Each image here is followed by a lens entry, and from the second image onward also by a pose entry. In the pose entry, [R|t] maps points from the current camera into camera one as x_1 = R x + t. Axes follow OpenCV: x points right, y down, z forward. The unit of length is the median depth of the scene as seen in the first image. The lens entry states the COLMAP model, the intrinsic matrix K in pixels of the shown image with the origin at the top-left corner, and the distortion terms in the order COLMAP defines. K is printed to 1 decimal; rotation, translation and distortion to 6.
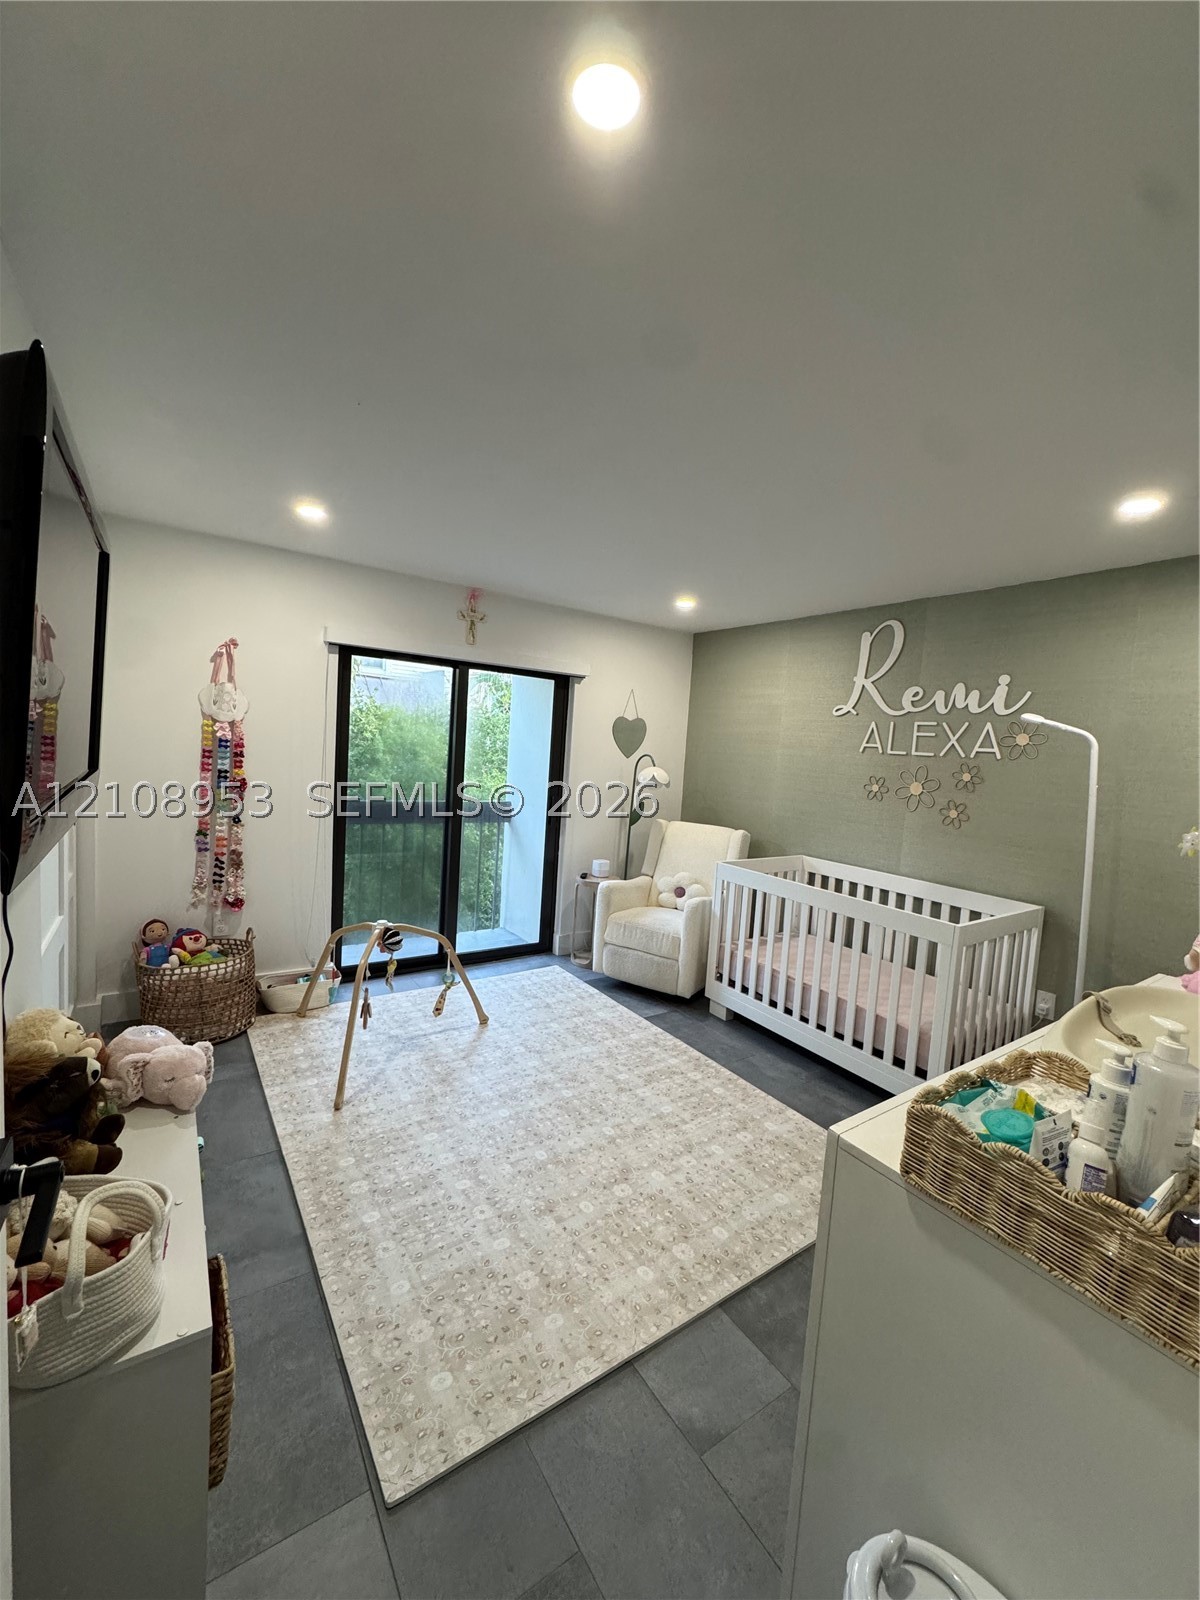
lens RADIAL K [[638.0, 0, 600.0], [0, 638.0, 800.0], [0, 0, 1]] dist [0.001117, -0.000162]
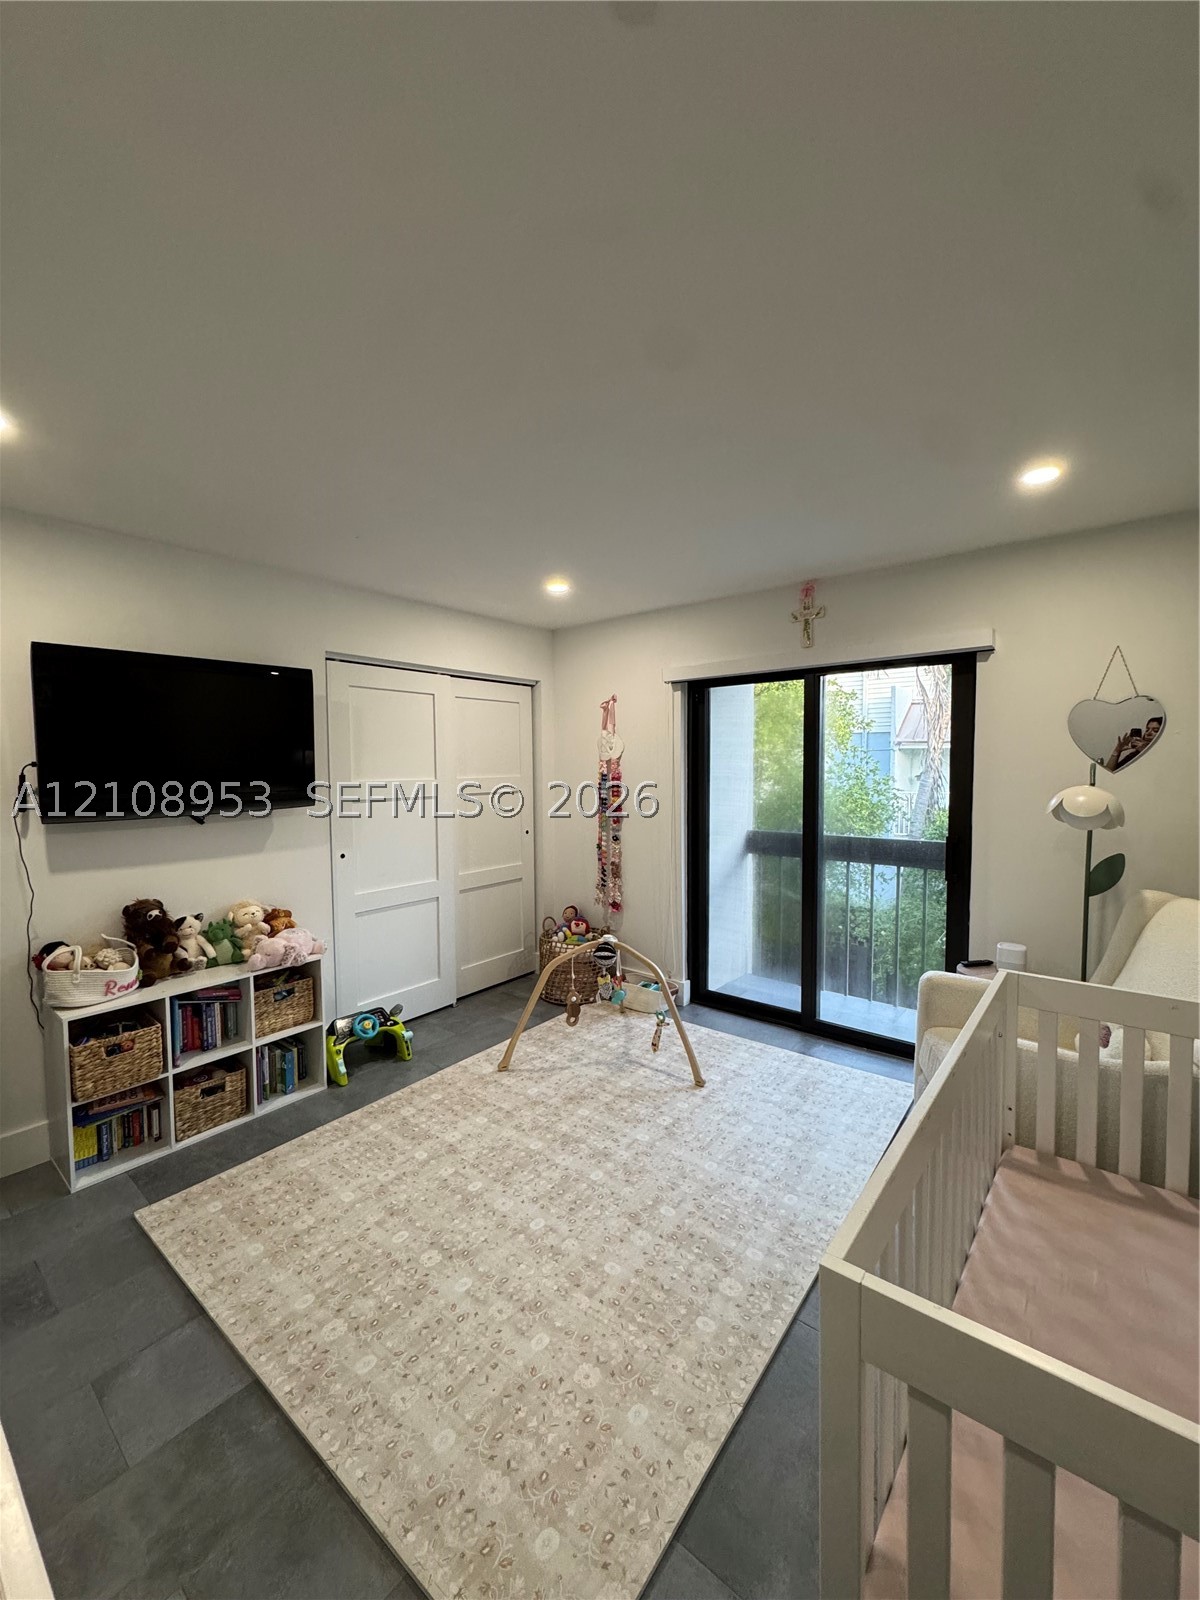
lens RADIAL K [[638.0, 0, 600.0], [0, 638.0, 800.0], [0, 0, 1]] dist [0.001117, -0.000162]
pose [[0.292059, -0.016081, -0.956265, 0.706495], [-0.054051, 0.997983, -0.033291, -0.000501], [0.954872, 0.061410, 0.290600, 0.688285]]
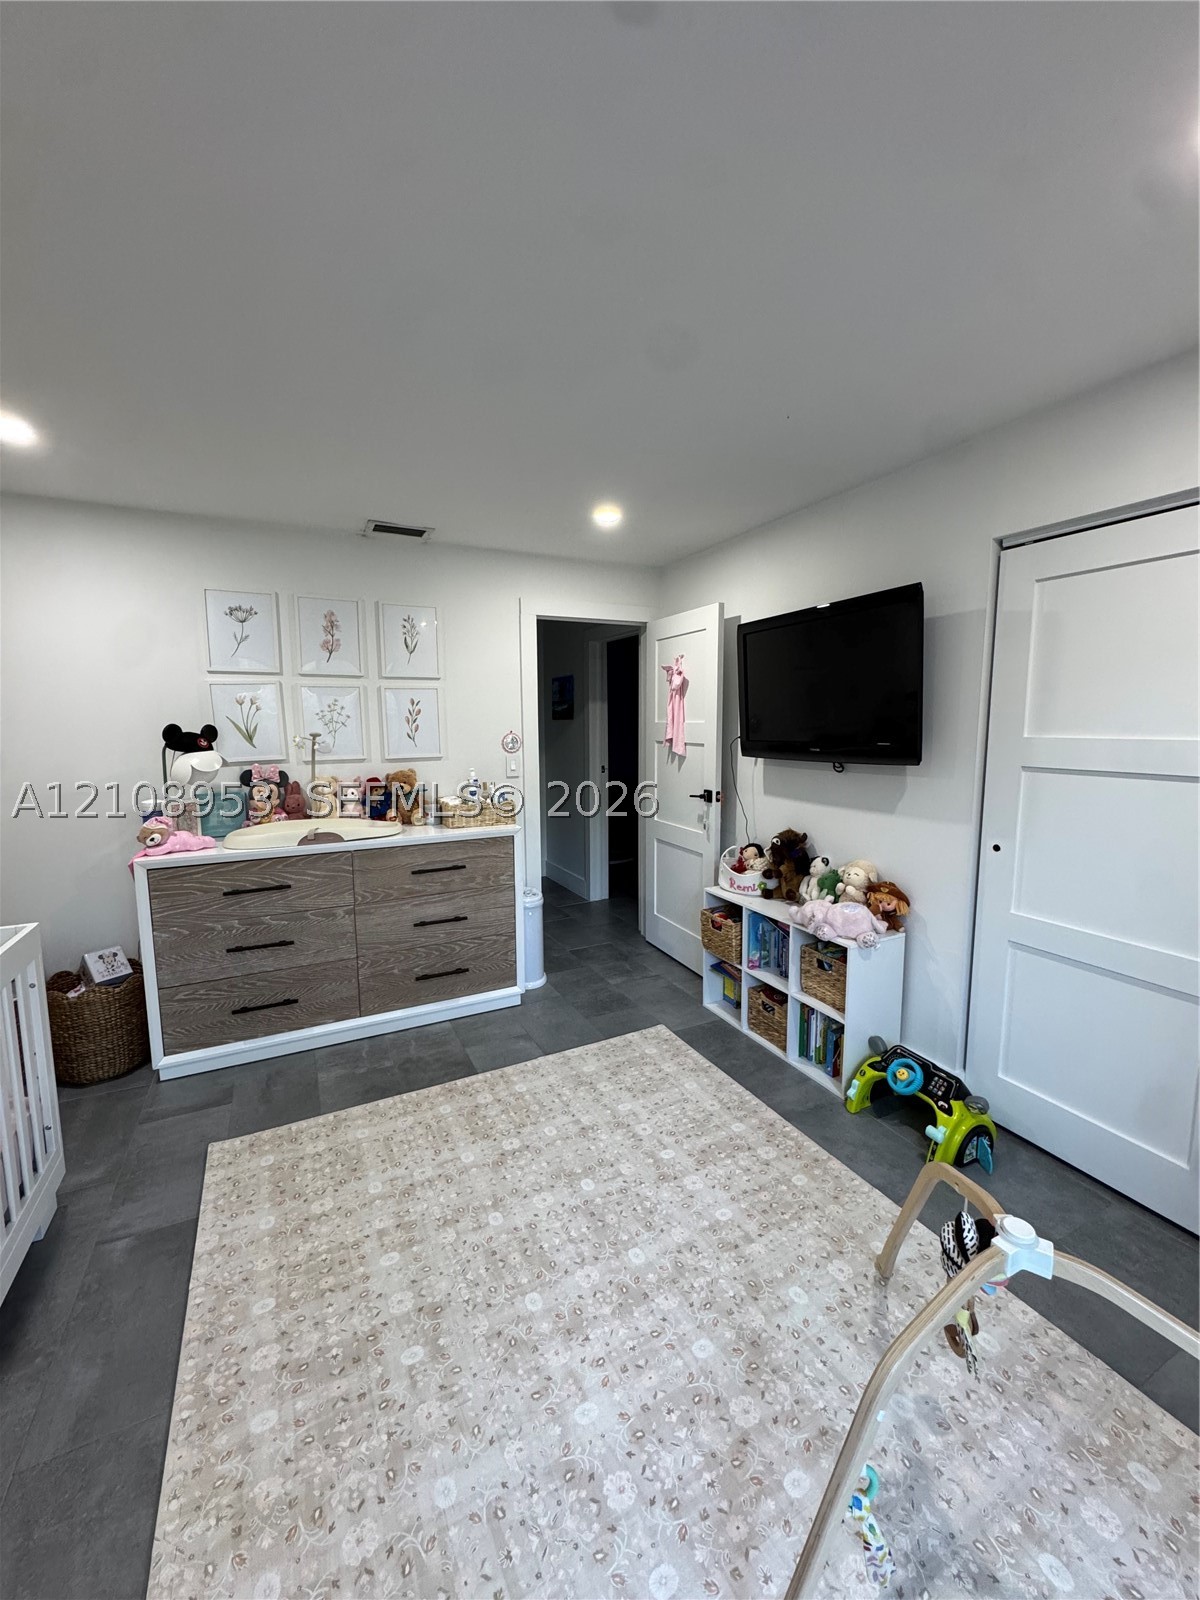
lens RADIAL K [[638.0, 0, 600.0], [0, 638.0, 800.0], [0, 0, 1]] dist [0.001117, -0.000162]
pose [[-0.989935, -0.070669, 0.122619, -0.142154], [-0.043103, 0.975795, 0.214398, -0.112016], [-0.134803, 0.206955, -0.969019, 1.376617]]
